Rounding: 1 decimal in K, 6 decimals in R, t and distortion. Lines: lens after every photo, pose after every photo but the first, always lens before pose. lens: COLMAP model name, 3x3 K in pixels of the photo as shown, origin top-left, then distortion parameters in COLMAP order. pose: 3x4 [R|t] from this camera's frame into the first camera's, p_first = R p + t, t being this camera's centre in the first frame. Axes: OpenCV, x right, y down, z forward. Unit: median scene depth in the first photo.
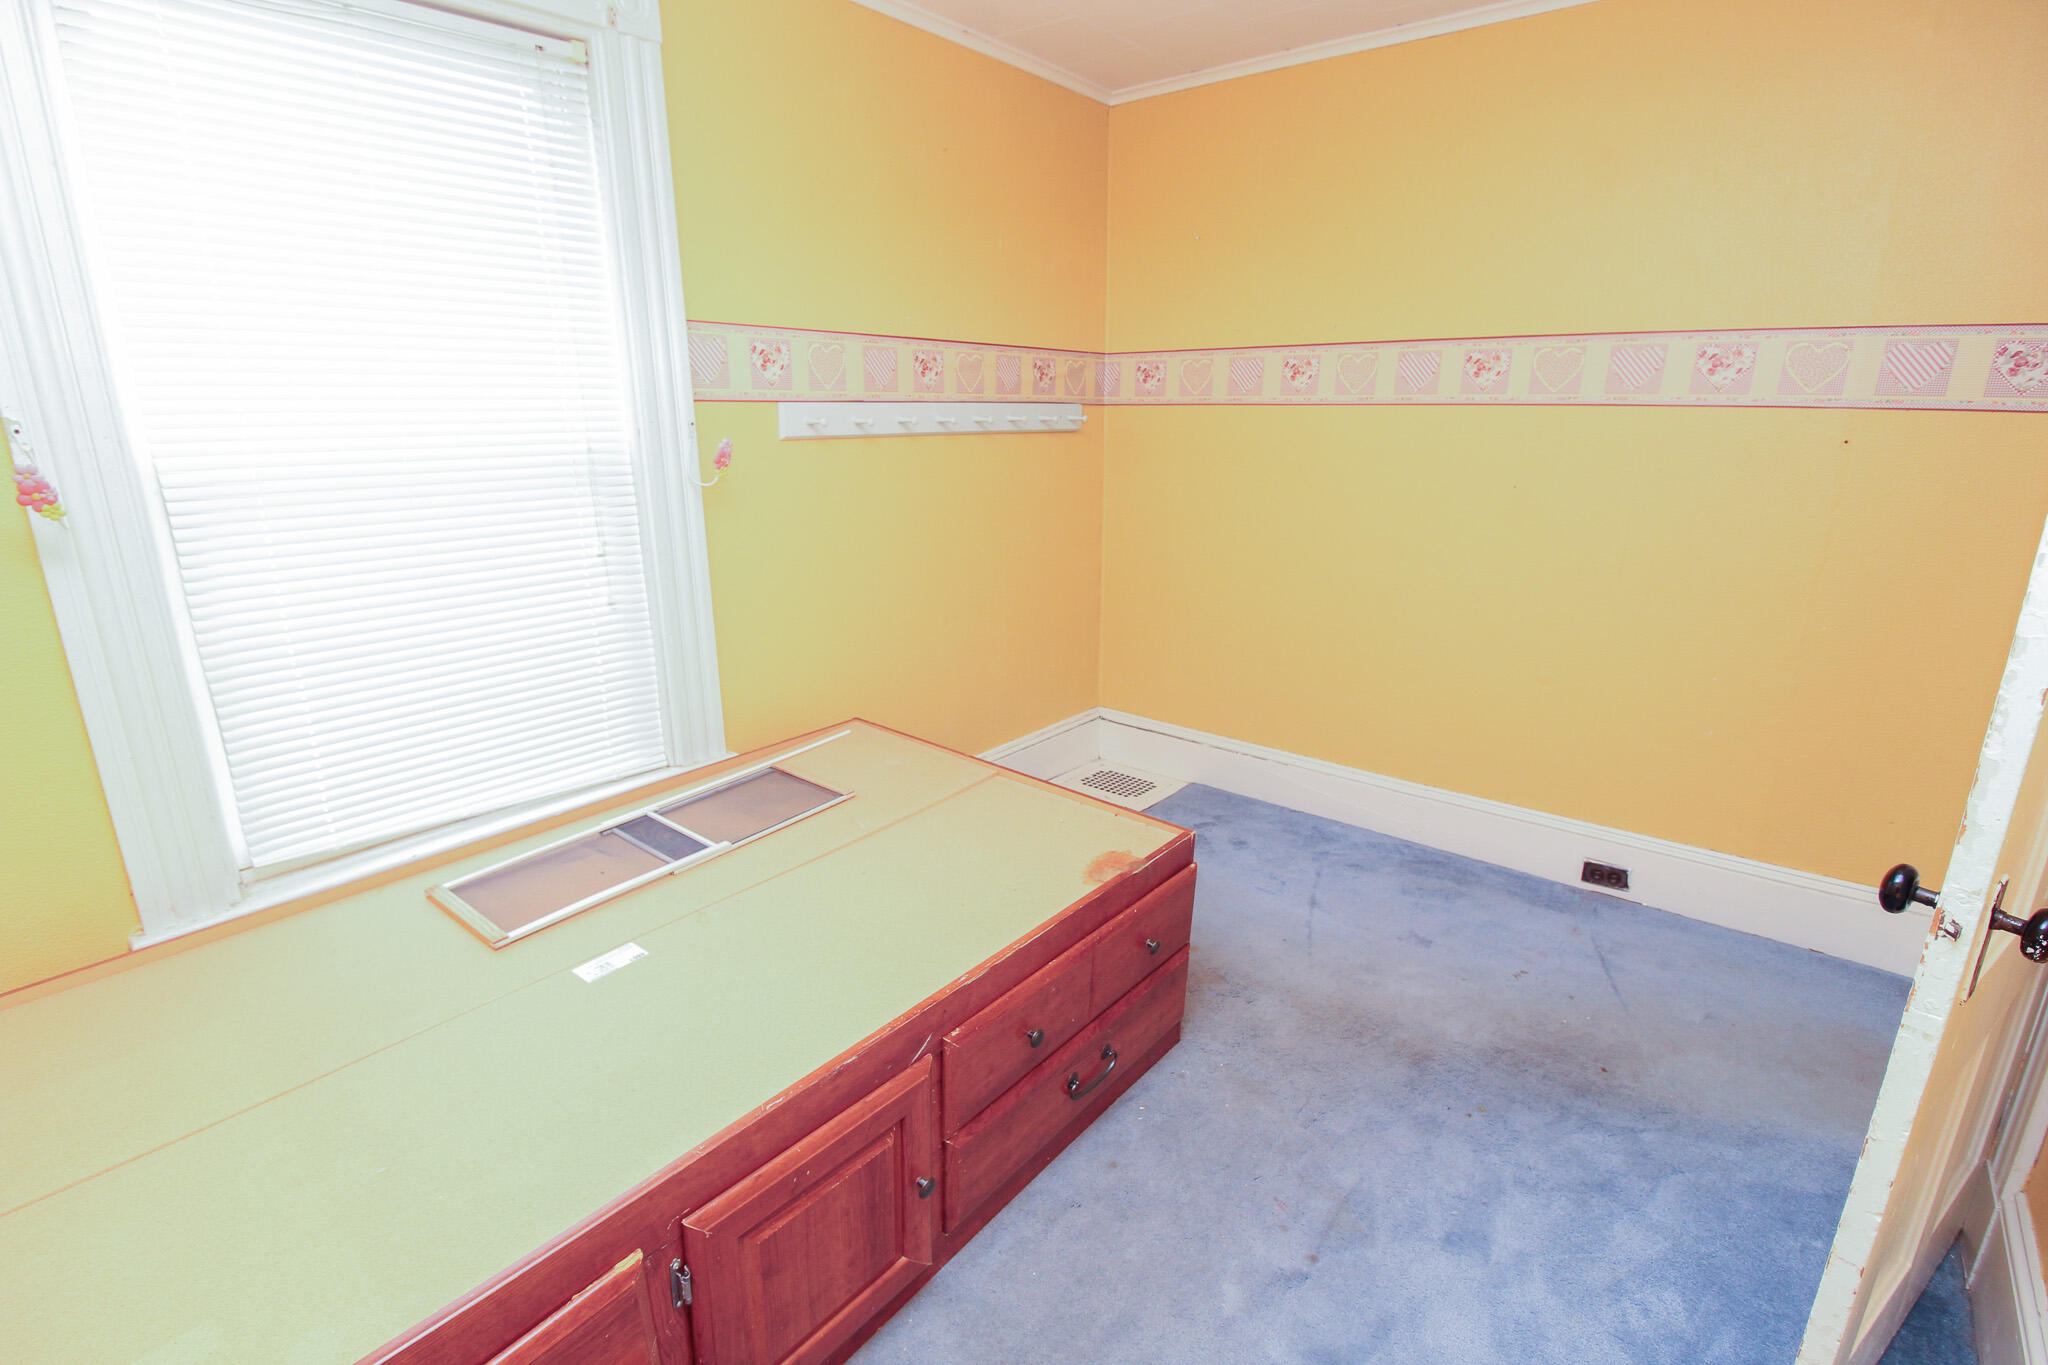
lens RADIAL K [[949.1, 0, 1025.3], [0, 949.1, 672.4], [0, 0, 1]] dist [0.002079, -0.000272]
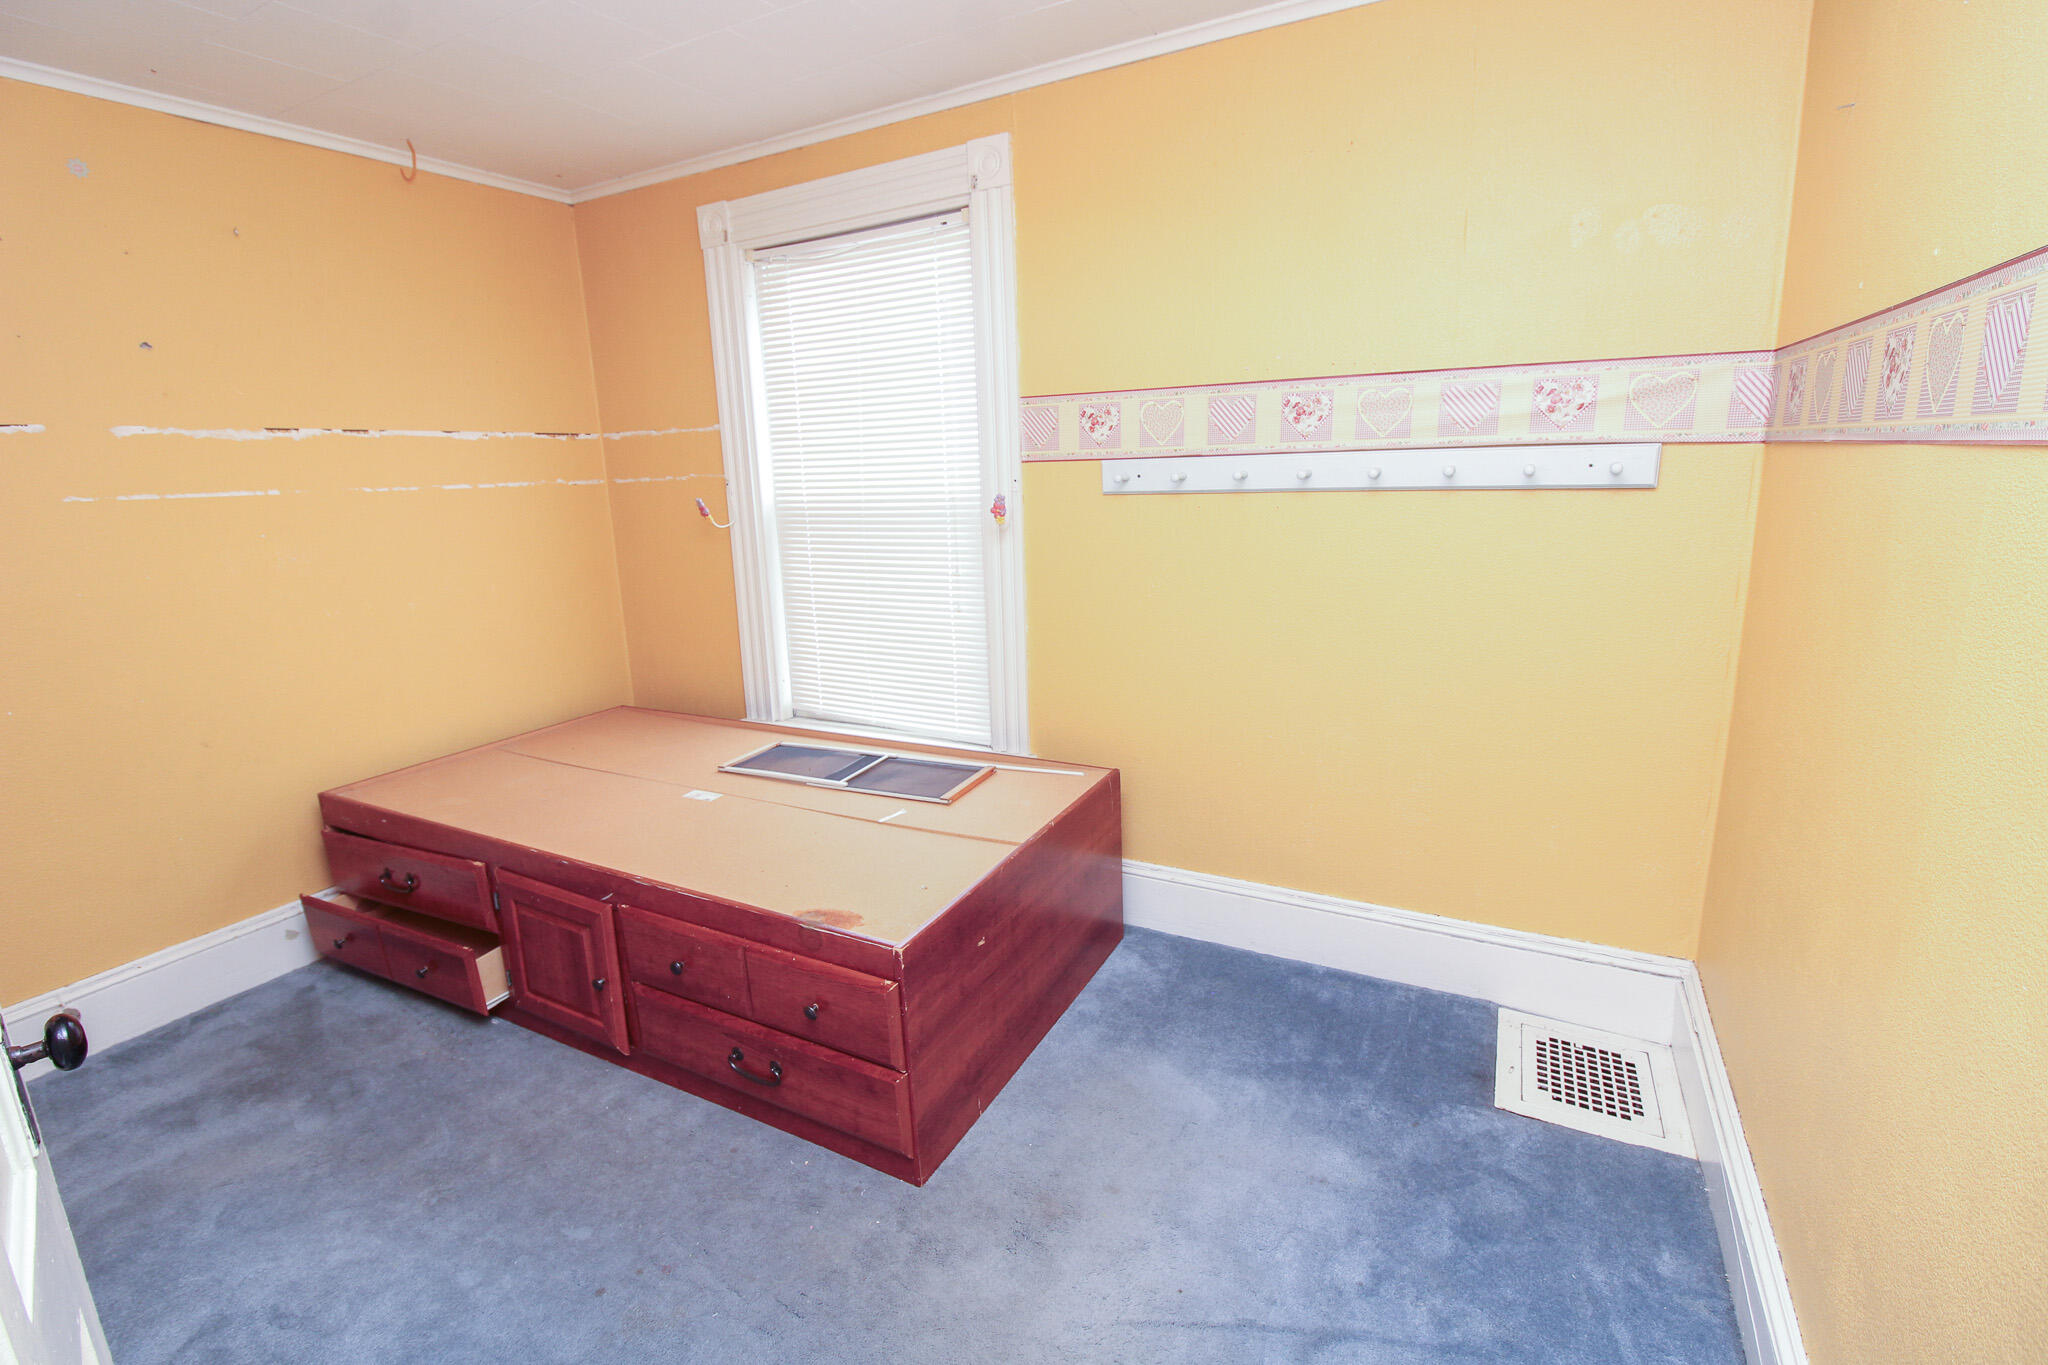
lens RADIAL K [[949.1, 0, 1019.7], [0, 949.1, 688.4], [0, 0, 1]] dist [0.002079, -0.000272]
pose [[0.193922, 0.213606, -0.957479, 0.845497], [-0.240519, 0.956571, 0.164690, -0.198709], [0.951076, 0.198354, 0.236877, 0.733091]]
